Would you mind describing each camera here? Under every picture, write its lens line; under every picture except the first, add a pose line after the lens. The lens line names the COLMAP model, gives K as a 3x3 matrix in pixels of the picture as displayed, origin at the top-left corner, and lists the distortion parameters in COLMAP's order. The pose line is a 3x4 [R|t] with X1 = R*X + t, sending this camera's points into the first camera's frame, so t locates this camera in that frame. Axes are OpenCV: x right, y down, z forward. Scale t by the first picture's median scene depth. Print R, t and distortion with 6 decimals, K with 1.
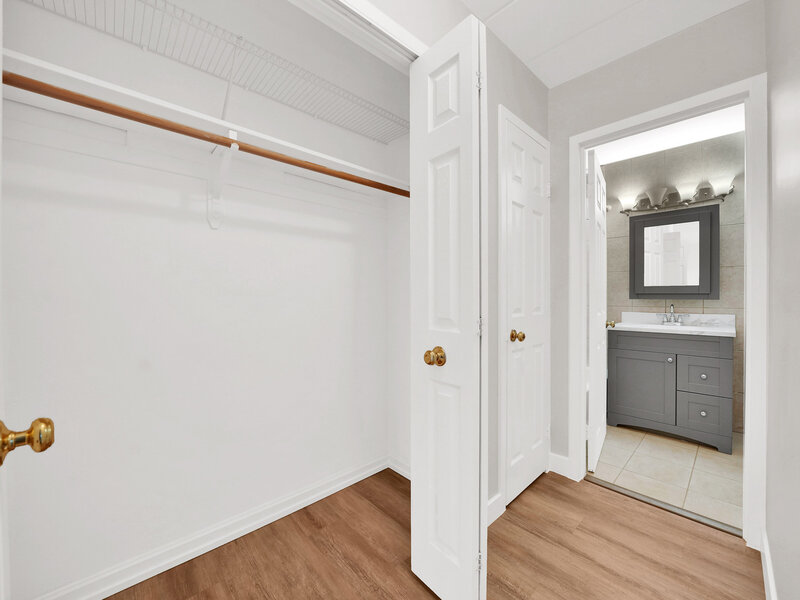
lens RADIAL K [[321.7, 0, 395.9], [0, 321.7, 300.9], [0, 0, 1]] dist [-0.018244, 0.000170]
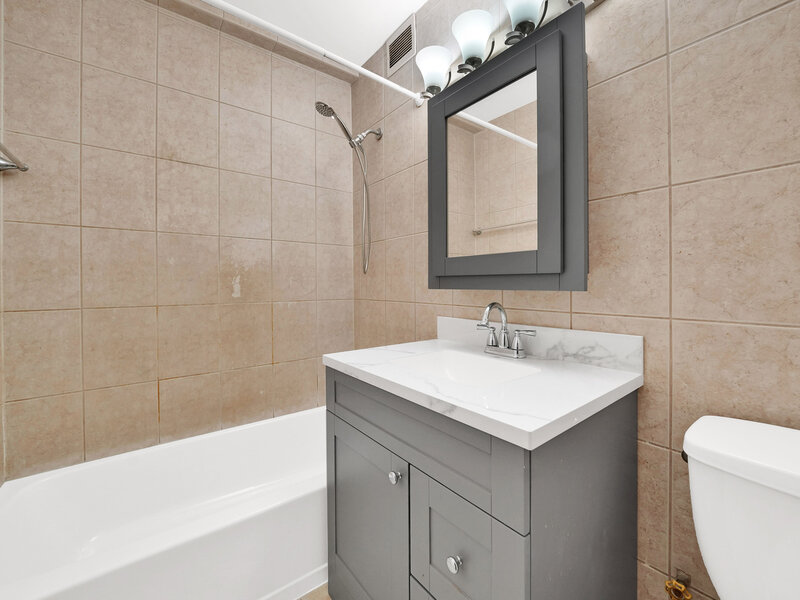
lens RADIAL K [[340.4, 0, 399.5], [0, 340.4, 288.3], [0, 0, 1]] dist [-0.000057, 0.000044]
pose [[0.996610, 0.001065, -0.082263, 0.829900], [-0.001555, 0.999981, -0.005891, -0.003992], [0.082255, 0.005999, 0.996593, 0.605050]]
